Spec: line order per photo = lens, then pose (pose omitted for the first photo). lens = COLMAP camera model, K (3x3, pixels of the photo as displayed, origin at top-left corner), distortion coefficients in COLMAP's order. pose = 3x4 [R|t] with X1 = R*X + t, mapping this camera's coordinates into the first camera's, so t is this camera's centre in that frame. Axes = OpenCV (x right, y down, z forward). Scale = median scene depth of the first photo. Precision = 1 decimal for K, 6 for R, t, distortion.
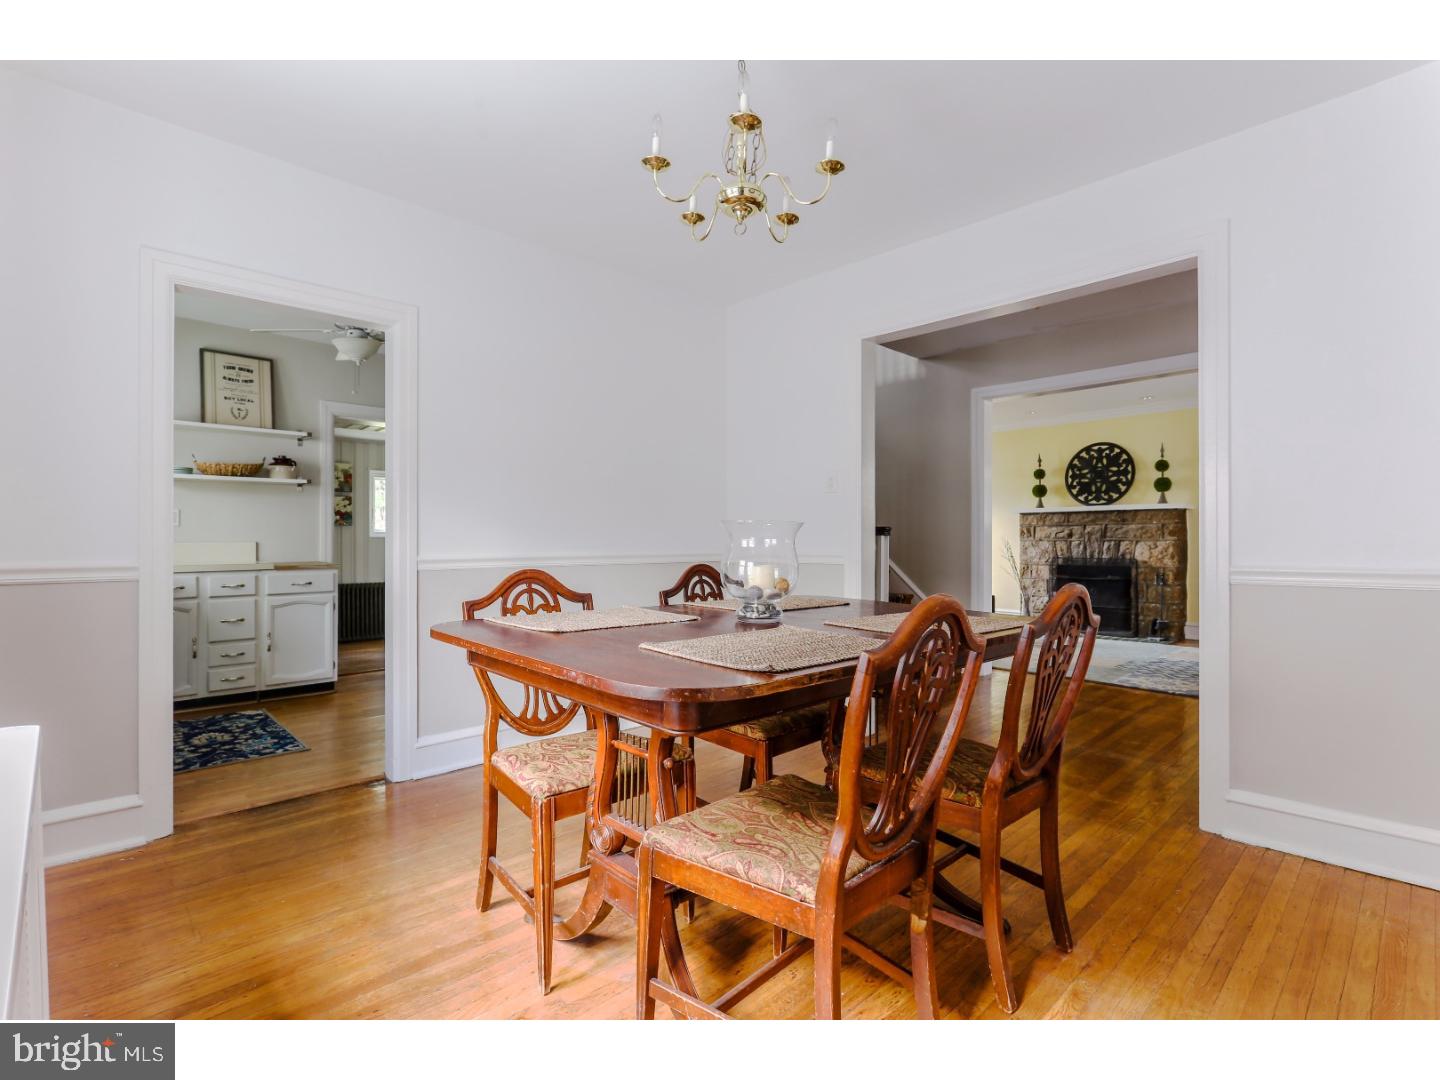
lens RADIAL K [[681.8, 0, 713.2], [0, 681.8, 537.7], [0, 0, 1]] dist [0.003684, 0.000527]
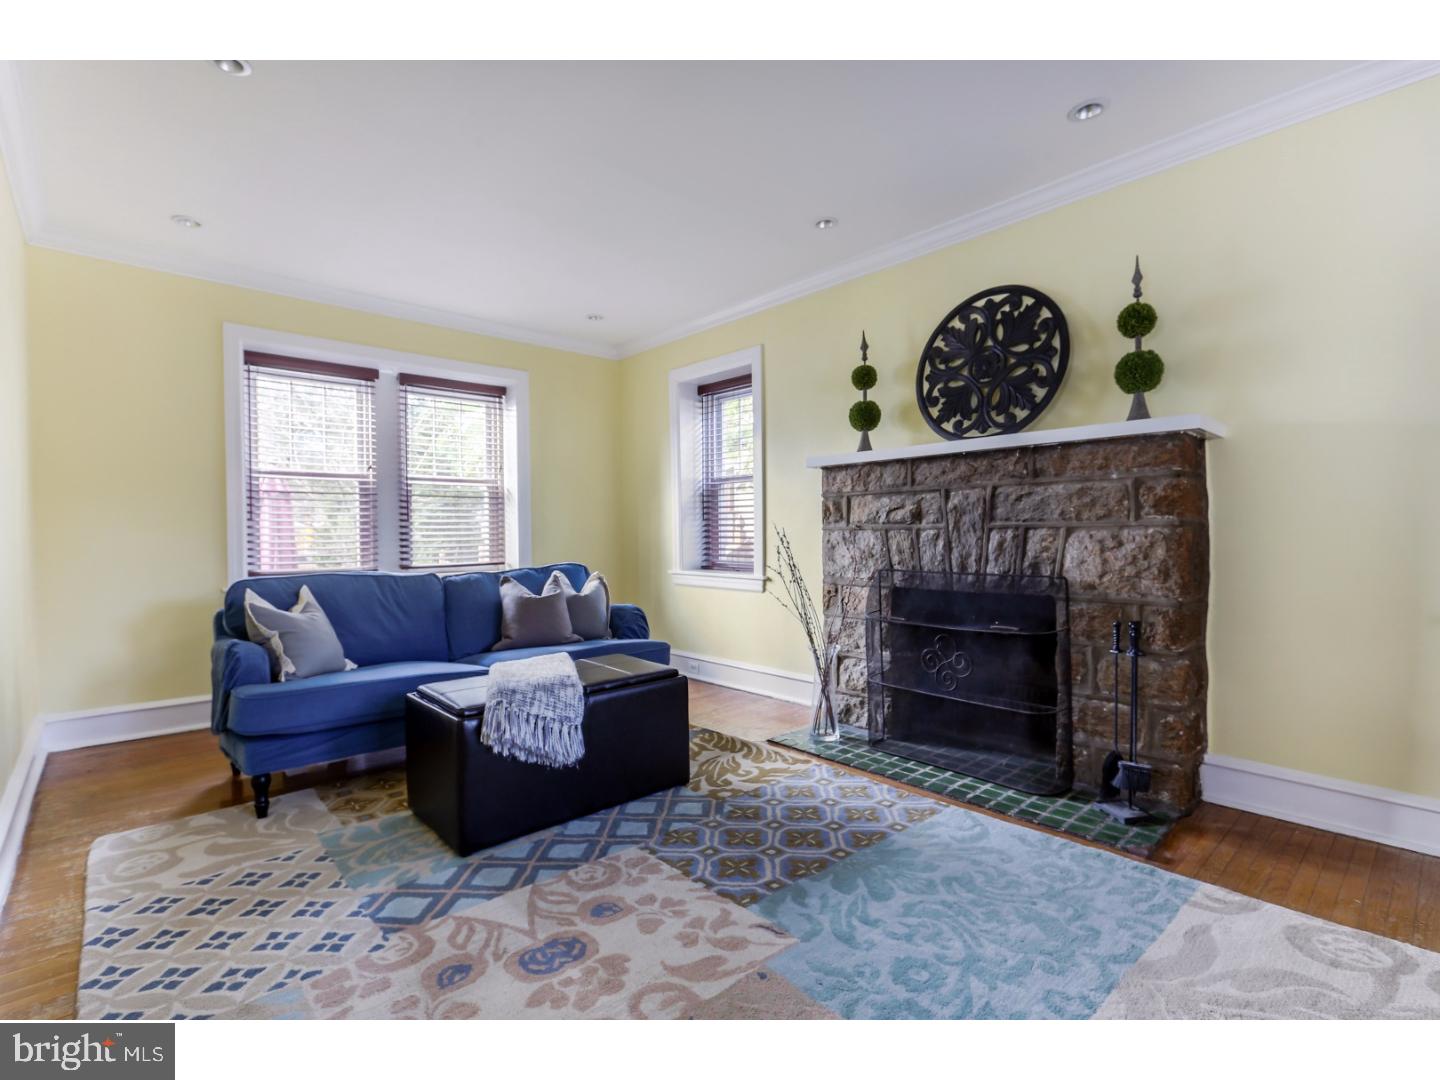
lens RADIAL K [[661.3, 0, 717.9], [0, 661.3, 533.7], [0, 0, 1]] dist [-0.001530, 0.000276]
pose [[0.999575, -0.001856, -0.029076, 0.423664], [0.001896, 0.999997, 0.001343, 0.006847], [0.029073, -0.001398, 0.999576, 0.612149]]
